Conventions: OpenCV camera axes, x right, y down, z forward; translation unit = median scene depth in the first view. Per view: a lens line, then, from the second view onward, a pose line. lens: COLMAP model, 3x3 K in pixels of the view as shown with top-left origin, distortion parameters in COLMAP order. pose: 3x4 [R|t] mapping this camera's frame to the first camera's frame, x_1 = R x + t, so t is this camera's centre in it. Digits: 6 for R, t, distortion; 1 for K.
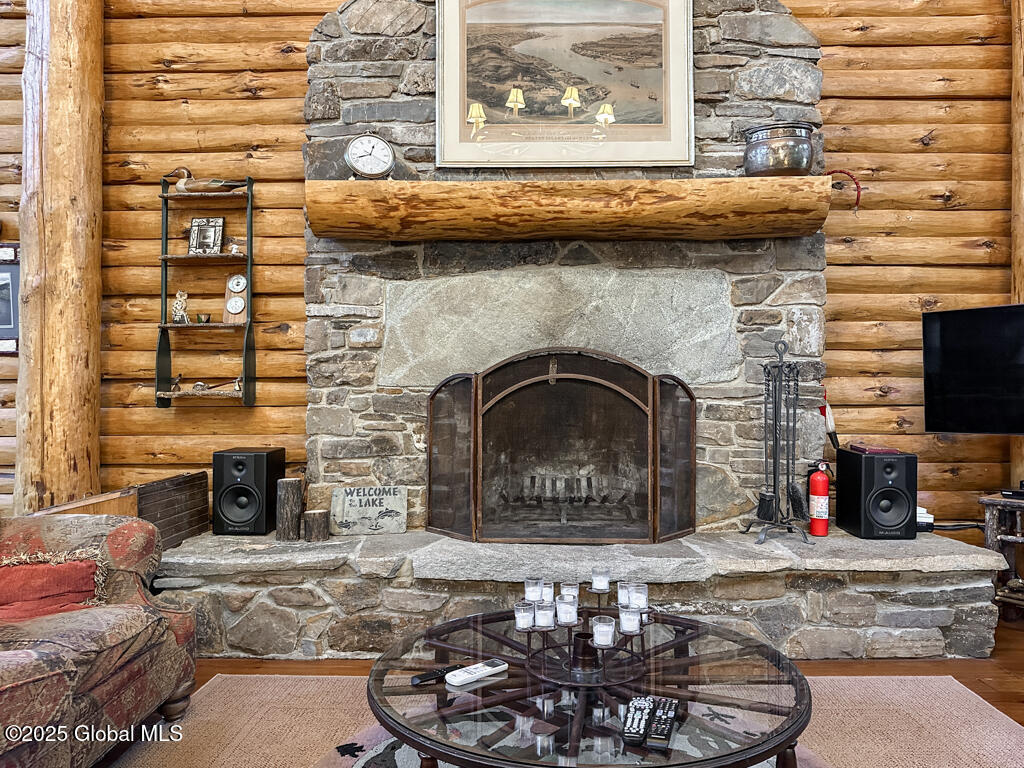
lens RADIAL K [[747.0, 0, 484.5], [0, 747.0, 382.2], [0, 0, 1]] dist [0.001618, -0.002995]
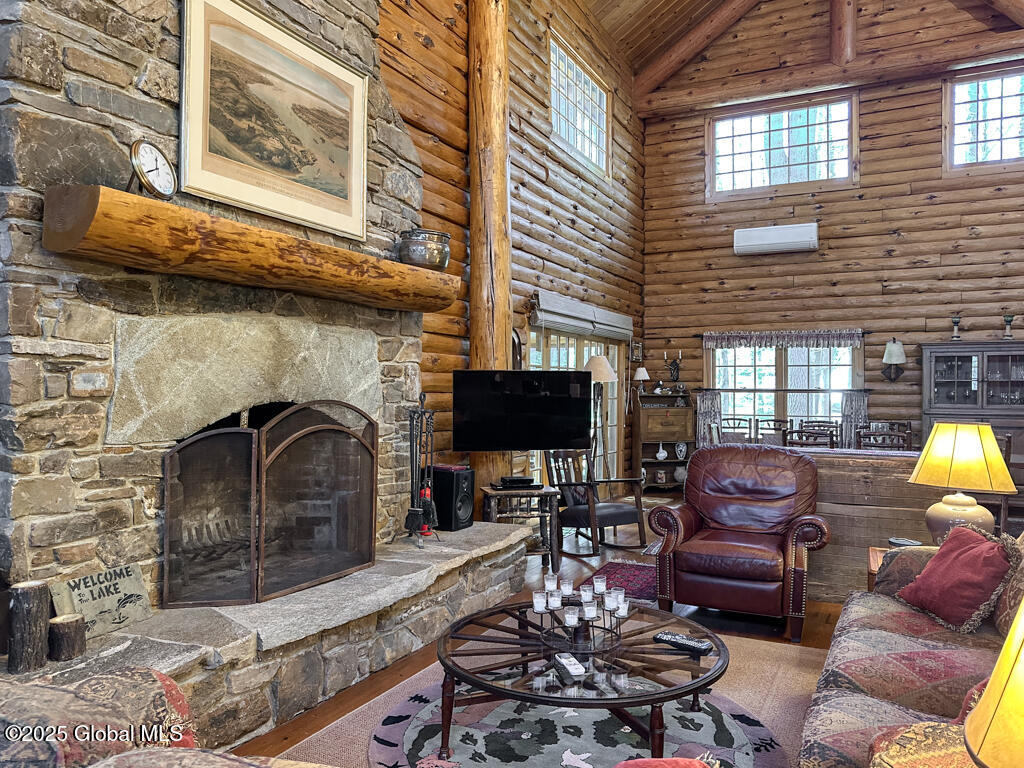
lens RADIAL K [[785.7, 0, 514.4], [0, 785.7, 385.3], [0, 0, 1]] dist [-0.006549, -0.001025]
pose [[0.412025, 0.002614, 0.911169, -0.730946], [-0.018731, 0.999809, 0.005602, -0.071778], [-0.910980, -0.019375, 0.411995, 0.258428]]
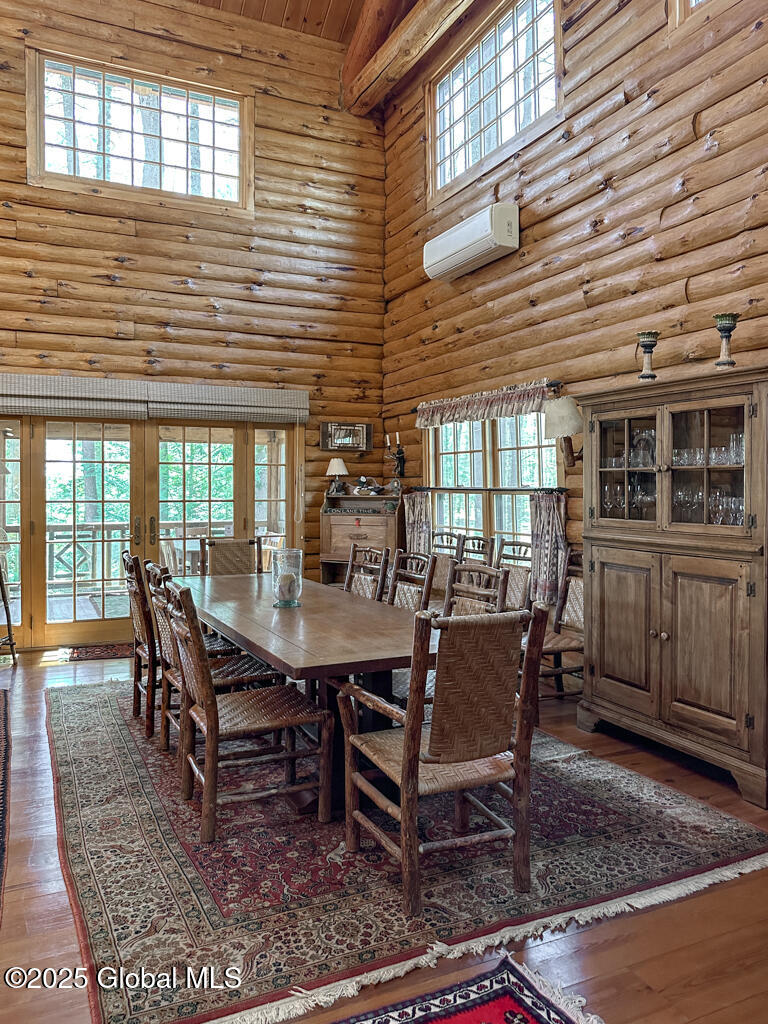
lens RADIAL K [[750.5, 0, 320.1], [0, 750.5, 510.4], [0, 0, 1]] dist [-0.032420, -0.001727]
pose [[0.897039, -0.014346, 0.441718, 0.877806], [-0.007708, 0.998813, 0.048093, -0.085705], [-0.441884, -0.046546, 0.895864, -0.613965]]
